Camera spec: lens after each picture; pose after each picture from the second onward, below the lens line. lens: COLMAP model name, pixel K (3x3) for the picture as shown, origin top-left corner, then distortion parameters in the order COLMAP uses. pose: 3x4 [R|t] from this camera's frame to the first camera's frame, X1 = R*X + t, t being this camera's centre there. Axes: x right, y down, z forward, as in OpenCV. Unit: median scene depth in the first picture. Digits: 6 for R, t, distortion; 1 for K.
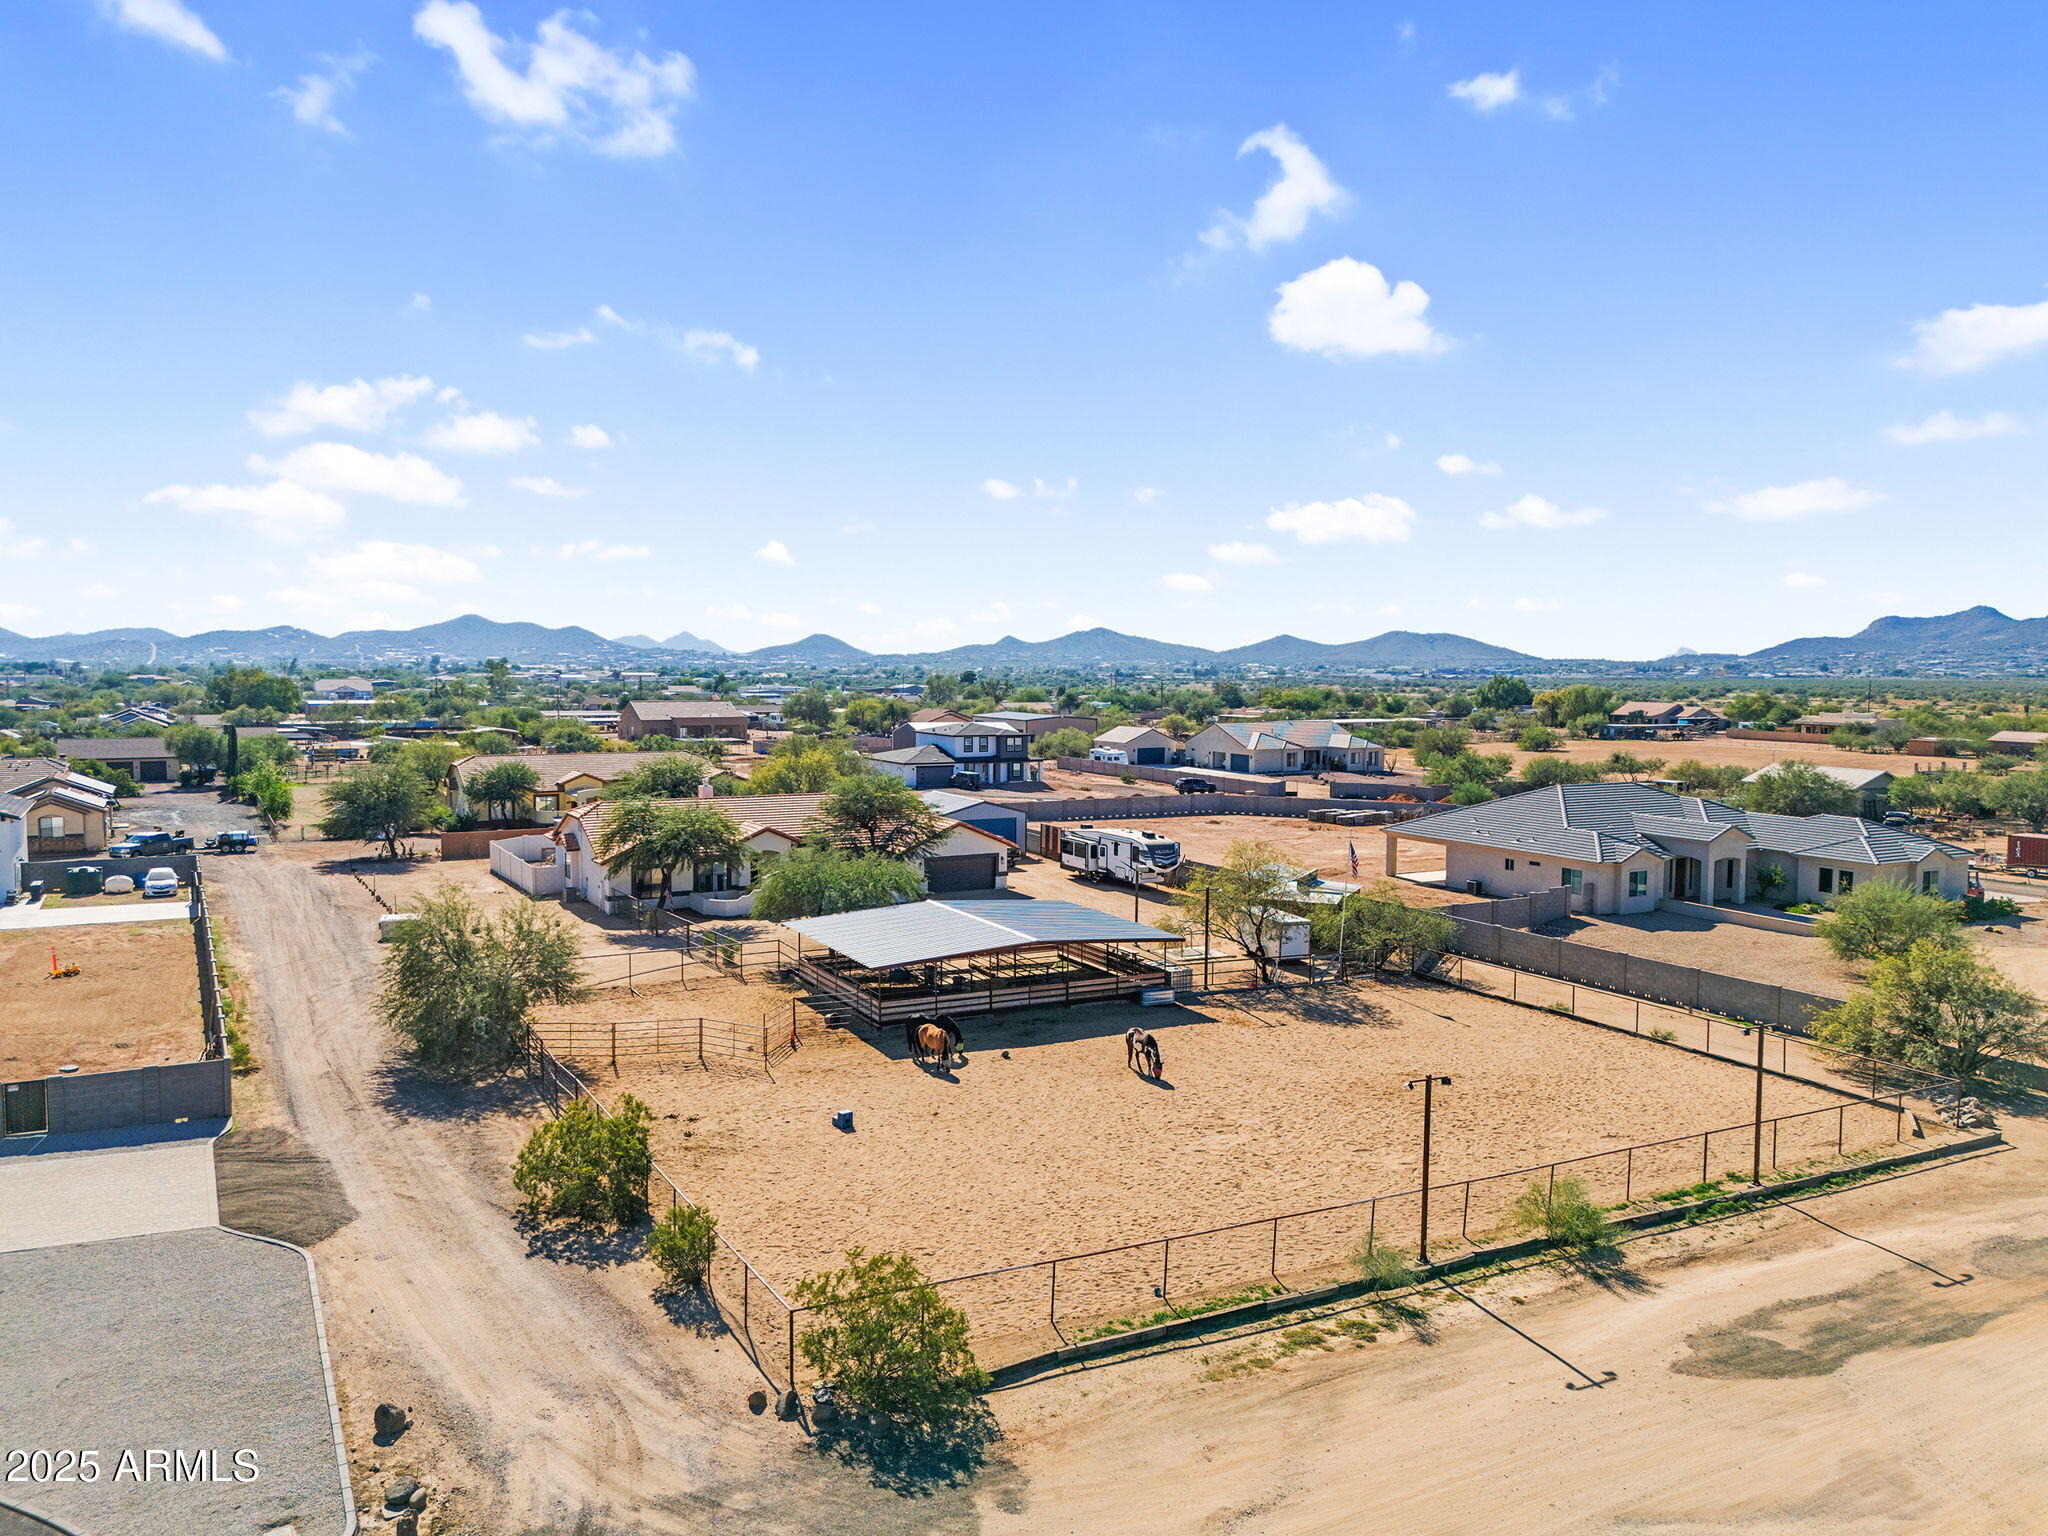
lens RADIAL K [[1499.7, 0, 1028.1], [0, 1499.7, 764.3], [0, 0, 1]] dist [0.088281, -0.080243]
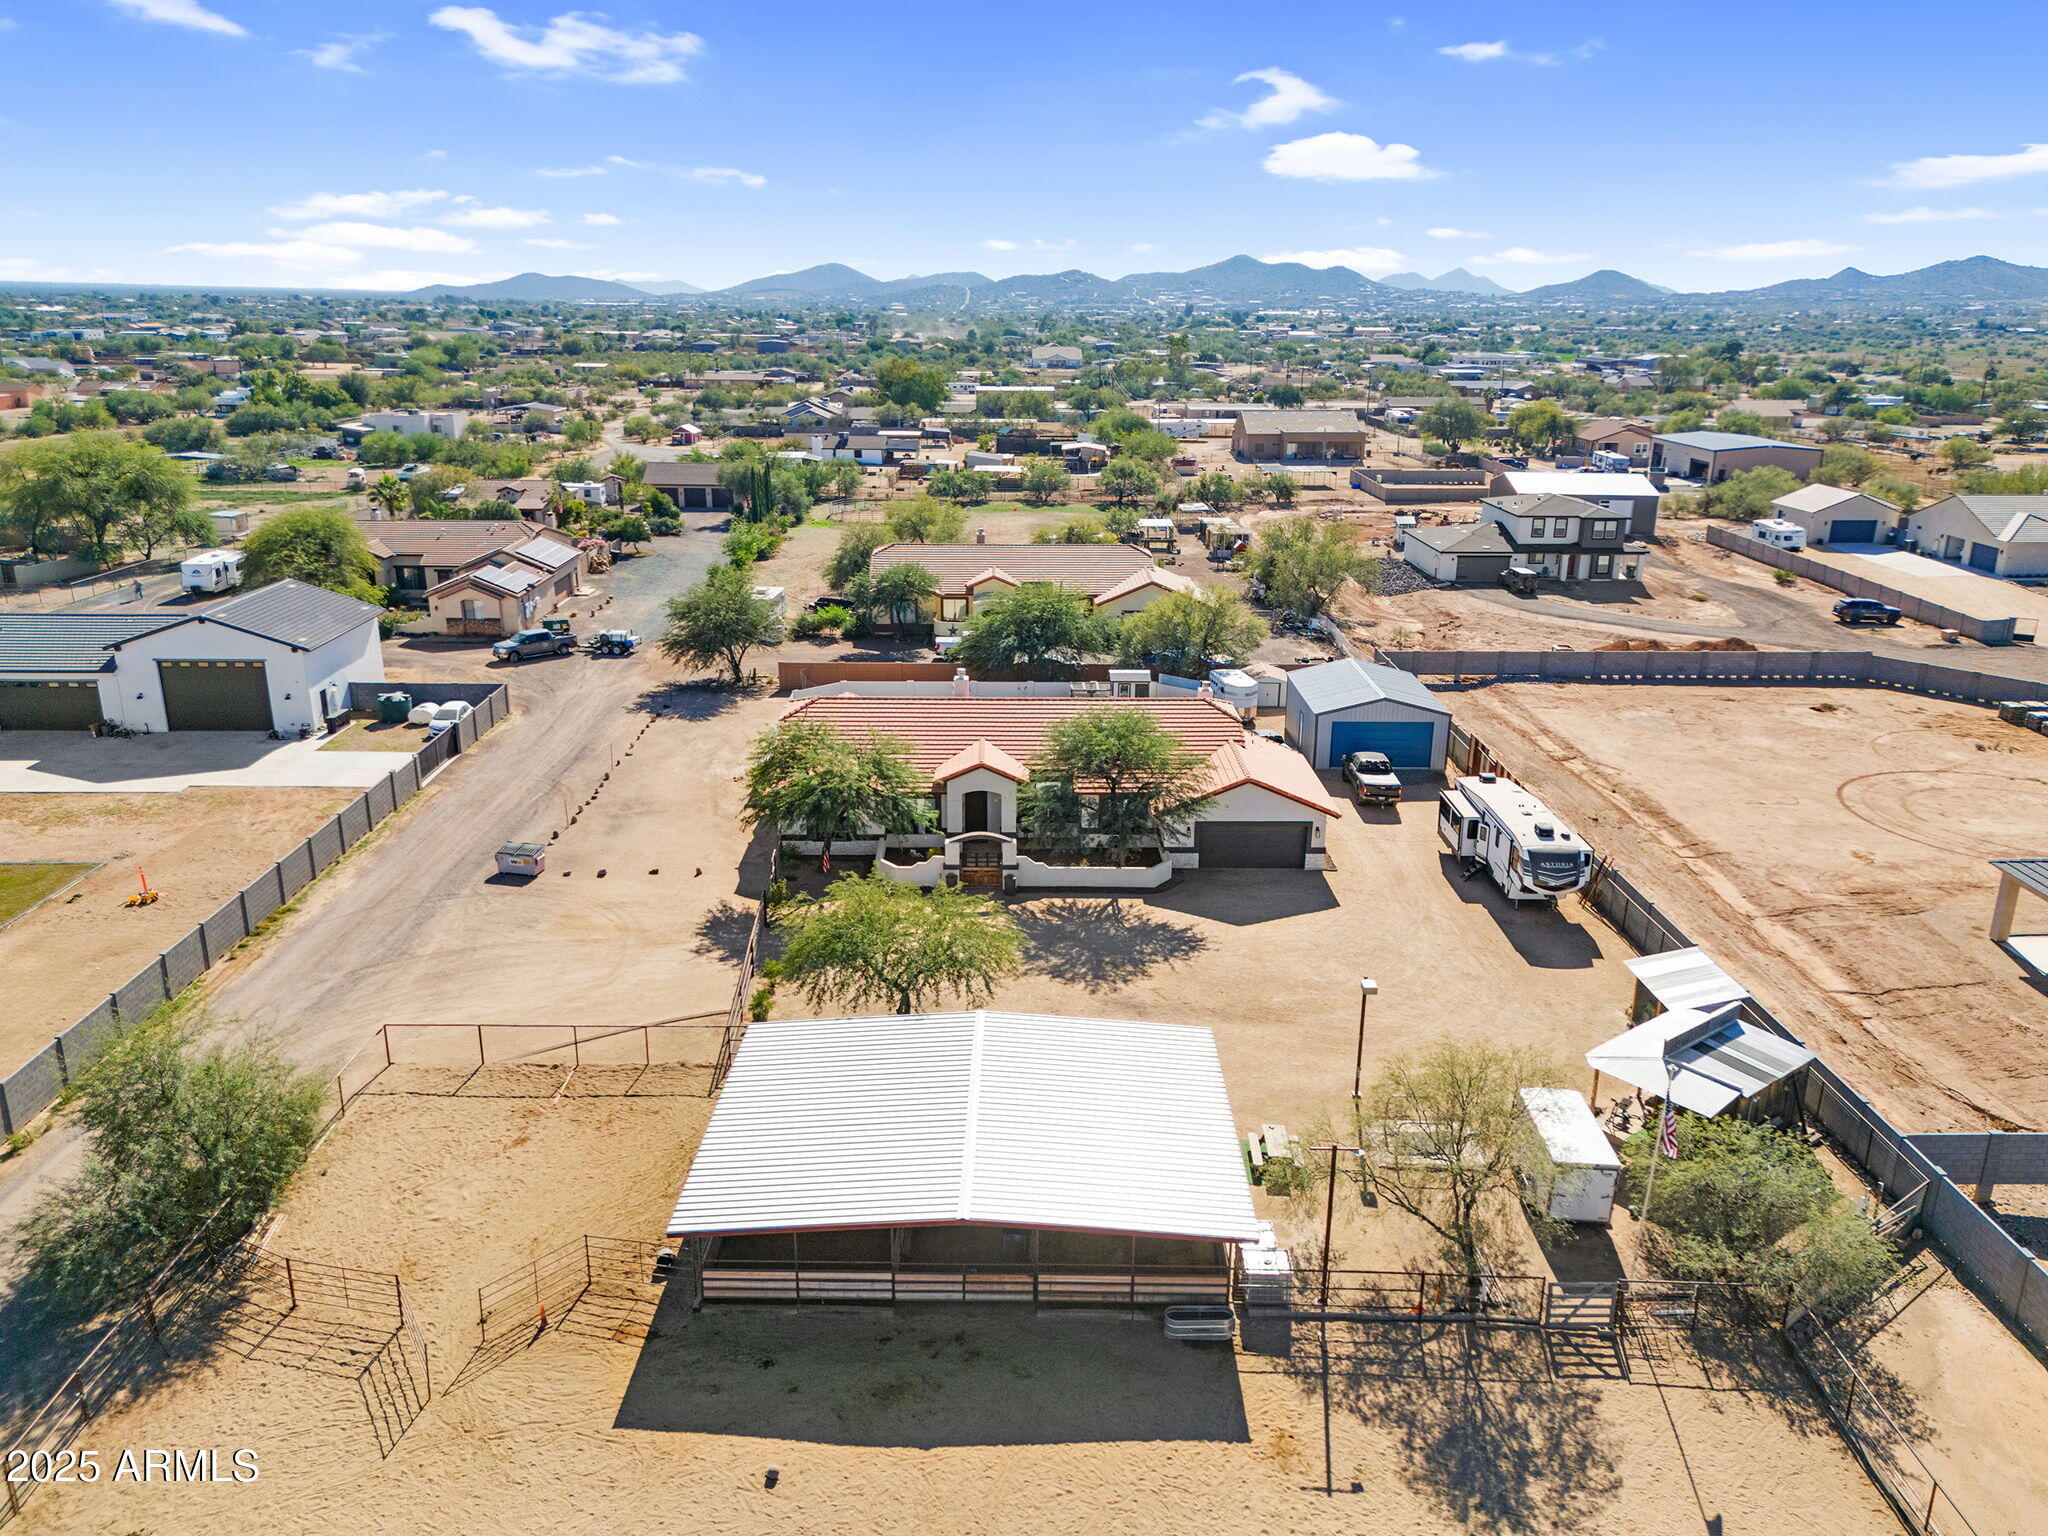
lens RADIAL K [[1499.7, 0, 1028.1], [0, 1499.7, 764.3], [0, 0, 1]] dist [0.088281, -0.080243]
pose [[0.882584, 0.140825, -0.448569, 0.283308], [-0.035073, 0.971149, 0.235878, -0.207726], [0.468845, -0.192450, 0.862060, 0.554258]]
